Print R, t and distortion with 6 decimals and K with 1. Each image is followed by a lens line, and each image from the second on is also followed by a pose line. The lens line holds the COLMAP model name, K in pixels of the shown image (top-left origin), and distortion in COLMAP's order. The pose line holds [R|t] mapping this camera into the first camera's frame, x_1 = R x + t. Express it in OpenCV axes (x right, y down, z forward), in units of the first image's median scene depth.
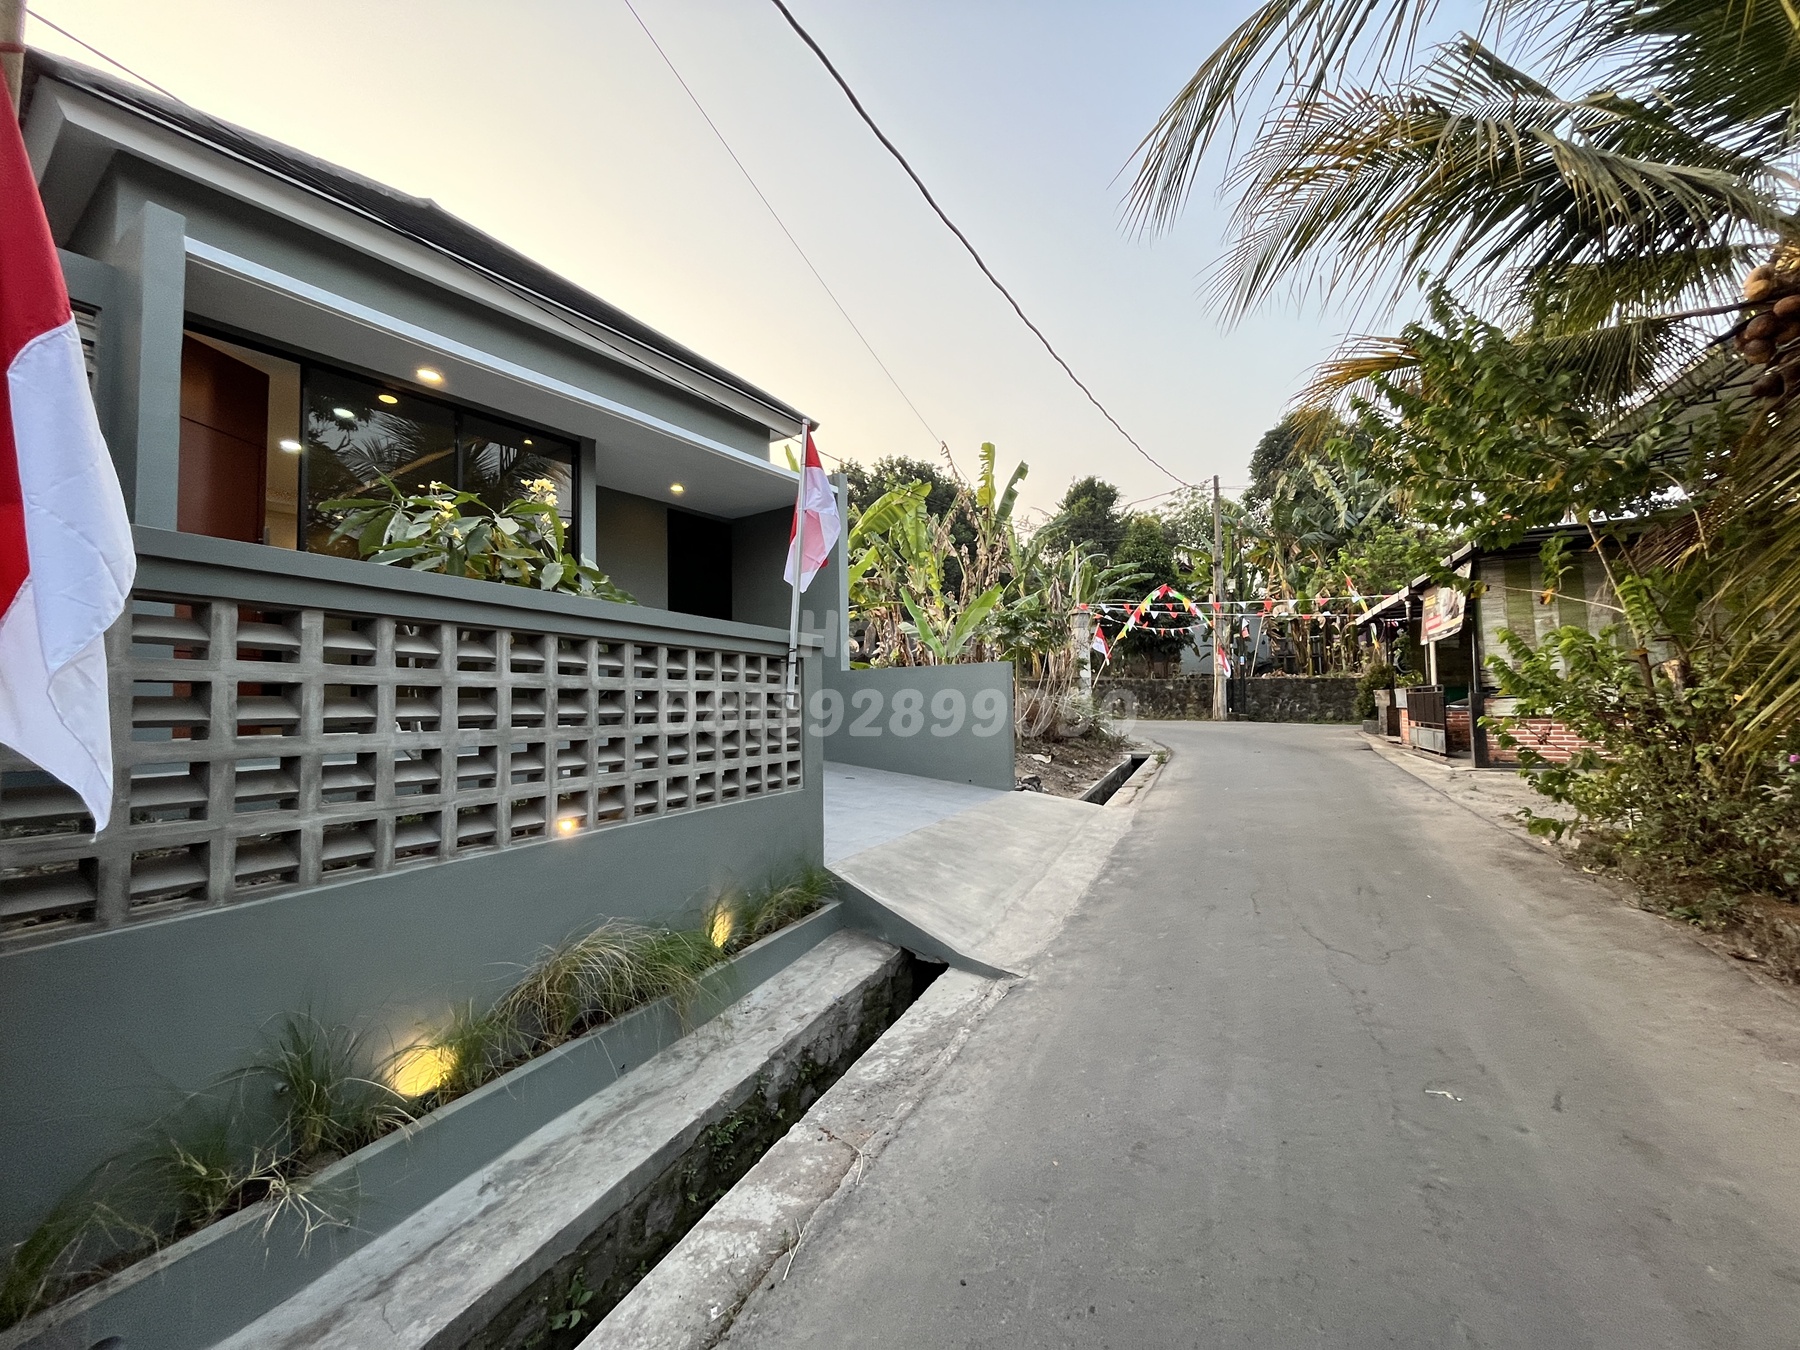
lens RADIAL K [[729.2, 0, 896.4], [0, 729.2, 672.7], [0, 0, 1]] dist [-0.003879, 0.000412]
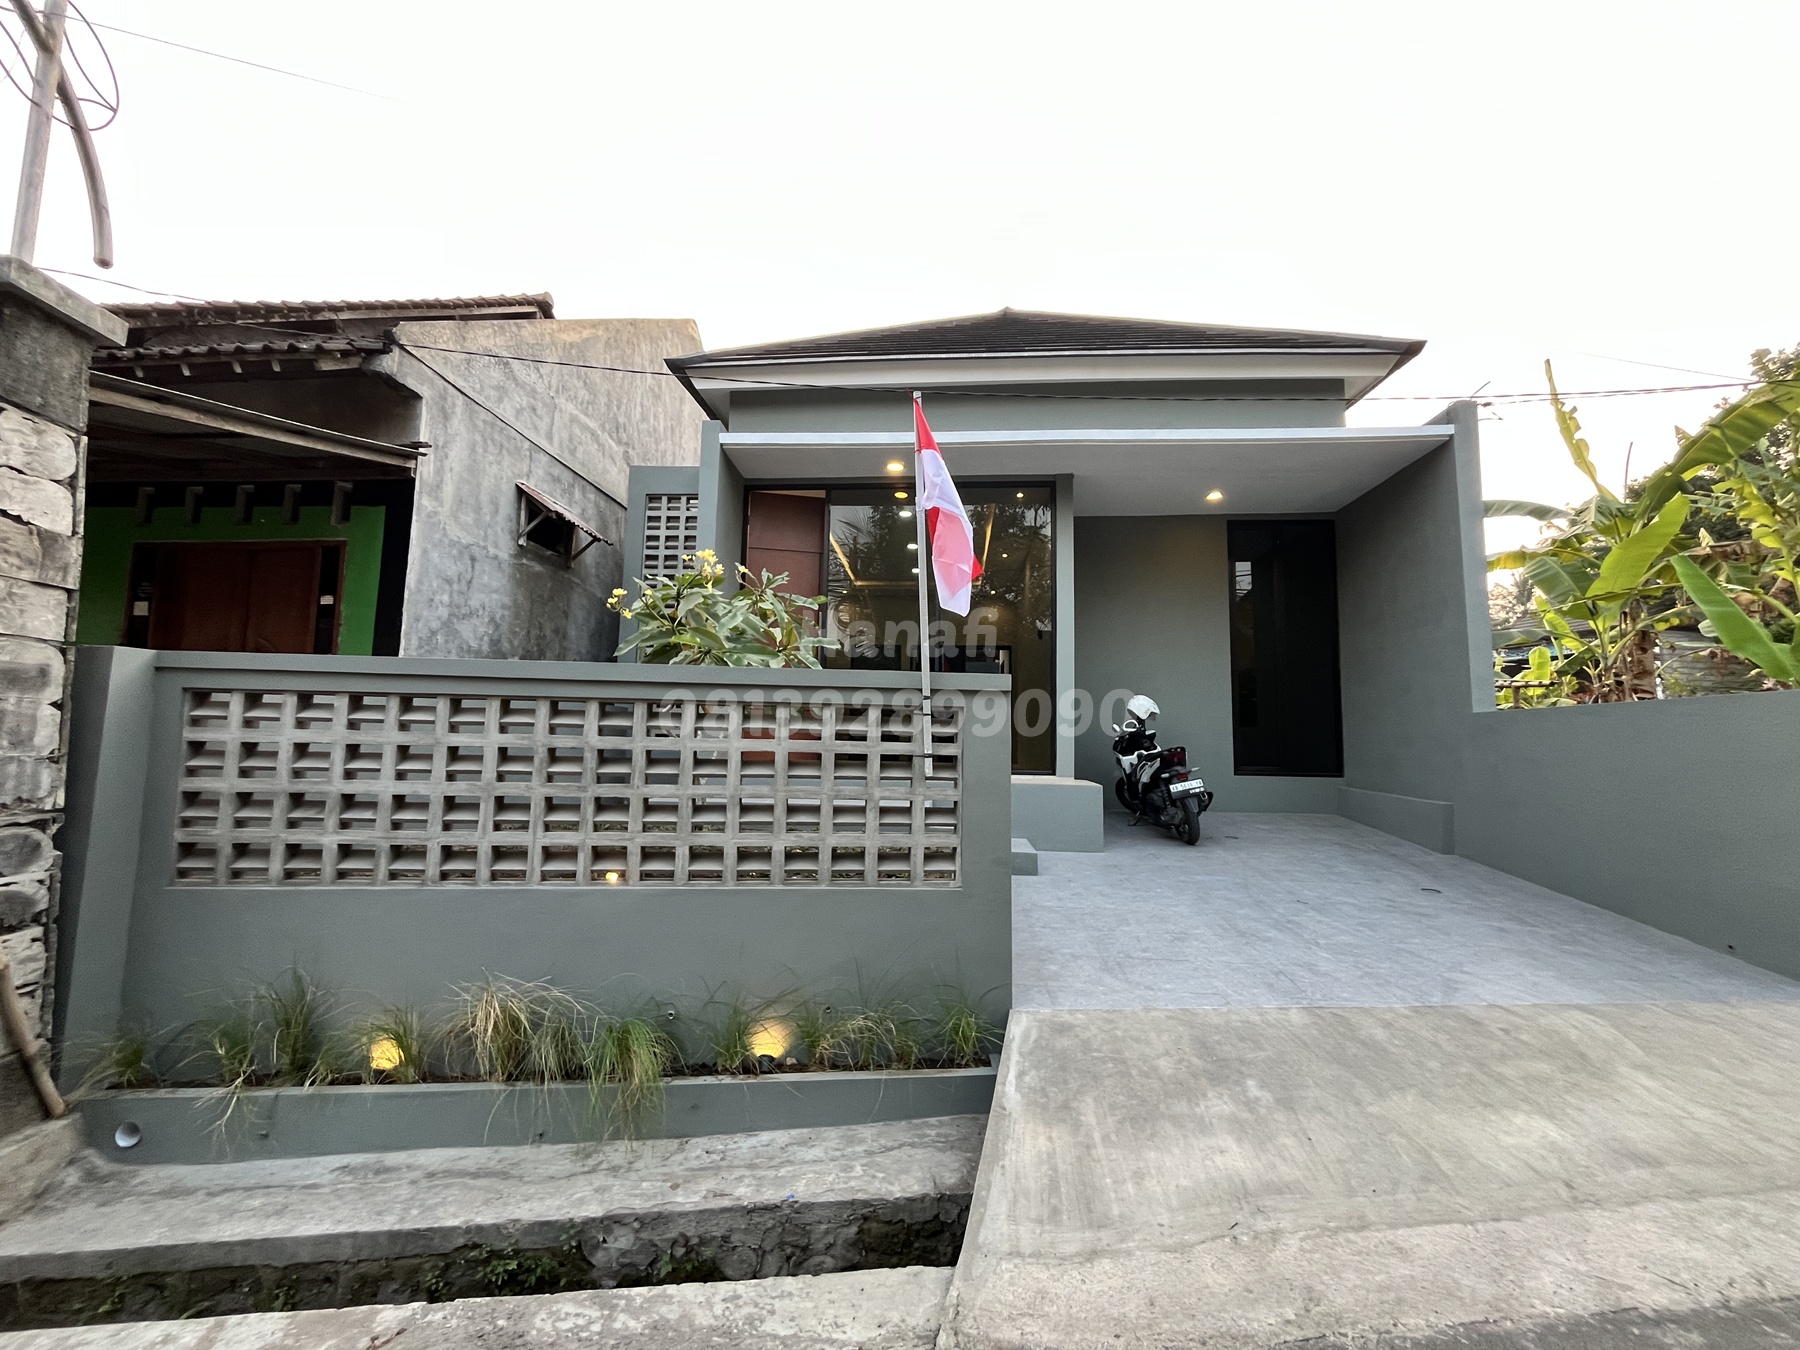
lens RADIAL K [[729.2, 0, 896.4], [0, 729.2, 672.7], [0, 0, 1]] dist [-0.003879, 0.000412]
pose [[0.494667, -0.062734, -0.866815, 0.639914], [0.015100, 0.997861, -0.063601, -0.011619], [0.868951, 0.018373, 0.494557, 0.778069]]
